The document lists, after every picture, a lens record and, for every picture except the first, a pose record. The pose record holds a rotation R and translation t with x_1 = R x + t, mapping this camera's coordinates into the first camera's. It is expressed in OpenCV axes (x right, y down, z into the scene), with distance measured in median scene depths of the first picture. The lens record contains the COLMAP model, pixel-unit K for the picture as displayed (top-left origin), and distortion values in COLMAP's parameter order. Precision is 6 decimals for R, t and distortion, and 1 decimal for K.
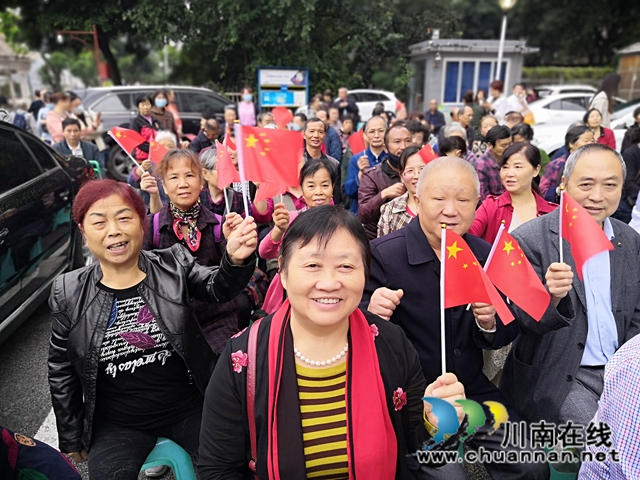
lens RADIAL K [[500.2, 0, 320.0], [0, 500.2, 240.0], [0, 0, 1]] dist [-0.000561, -0.000312]
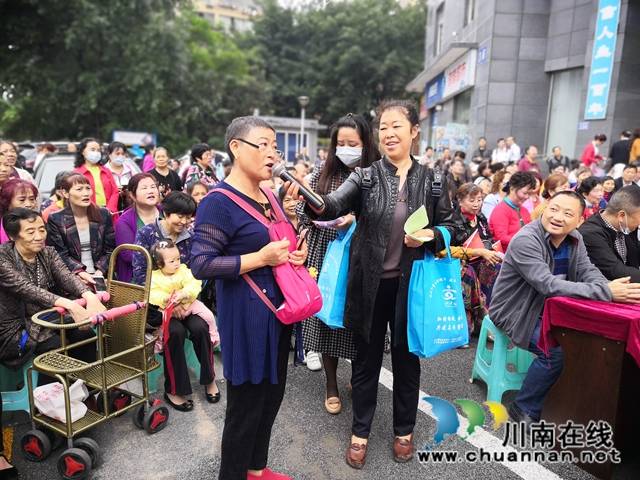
lens RADIAL K [[500.2, 0, 320.0], [0, 500.2, 240.0], [0, 0, 1]] dist [-0.000561, -0.000312]
pose [[0.932677, -0.031263, 0.359356, -0.100019], [0.073475, 0.991816, -0.104413, 0.083355], [-0.353151, 0.123787, 0.927341, -0.264384]]
